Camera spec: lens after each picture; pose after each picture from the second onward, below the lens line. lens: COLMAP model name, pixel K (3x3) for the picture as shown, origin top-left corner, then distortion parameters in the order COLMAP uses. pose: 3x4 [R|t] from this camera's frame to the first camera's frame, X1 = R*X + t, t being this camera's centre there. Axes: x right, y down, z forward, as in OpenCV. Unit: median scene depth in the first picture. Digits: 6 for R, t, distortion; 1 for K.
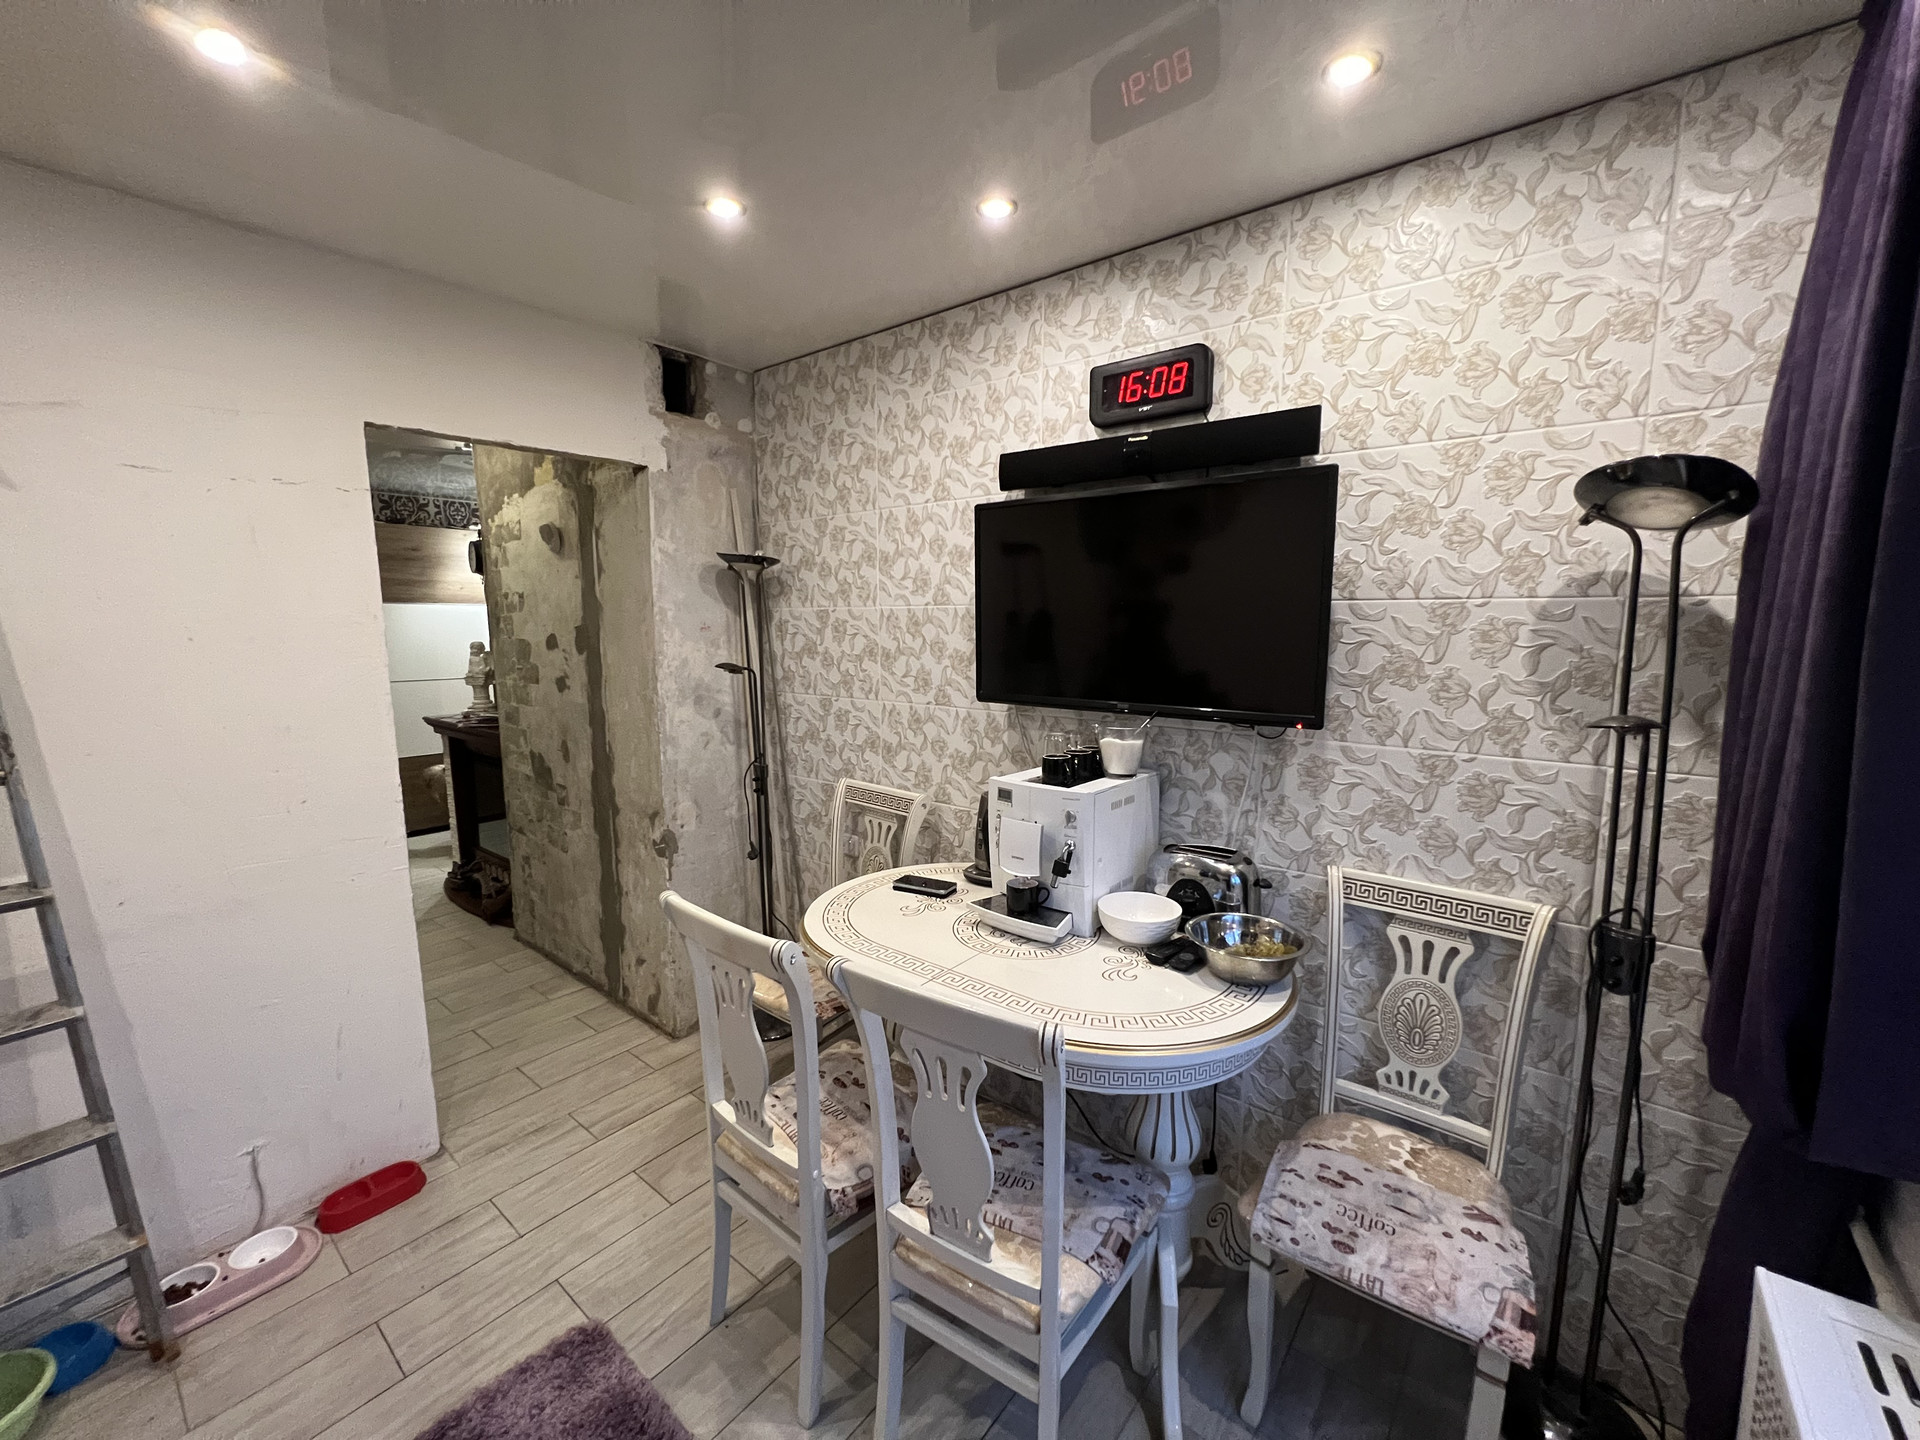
lens RADIAL K [[771.0, 0, 960.4], [0, 771.0, 722.0], [0, 0, 1]] dist [-0.002019, -0.000026]
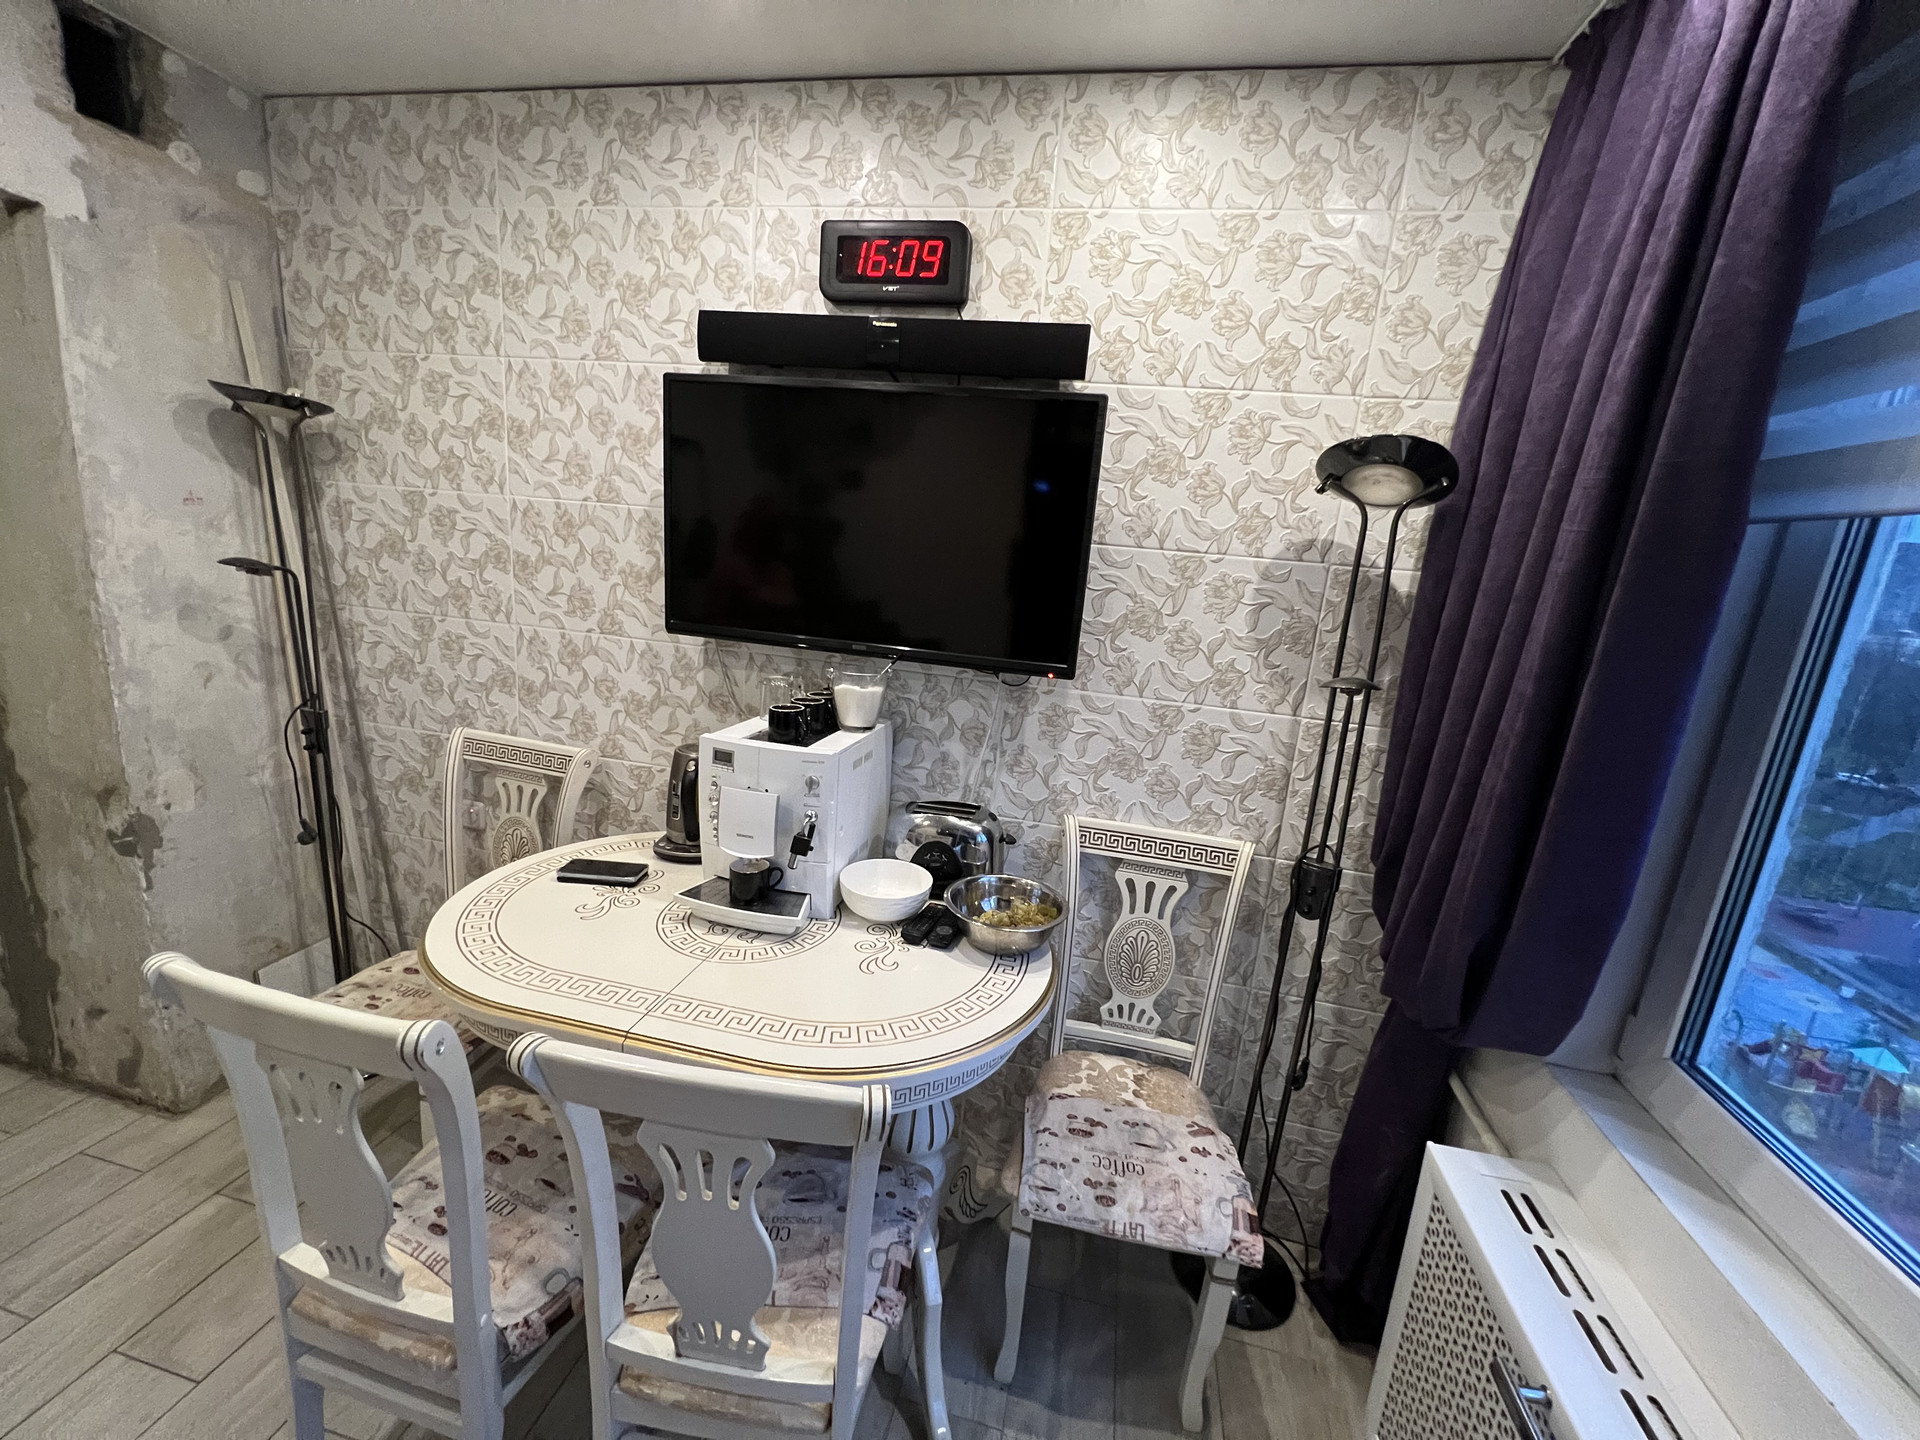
lens RADIAL K [[771.0, 0, 962.4], [0, 771.0, 723.1], [0, 0, 1]] dist [-0.002019, -0.000026]
pose [[0.891095, -0.023208, 0.453223, -0.086140], [-0.025447, 0.994565, 0.100960, -0.028210], [-0.453102, -0.101499, 0.885661, 0.196285]]
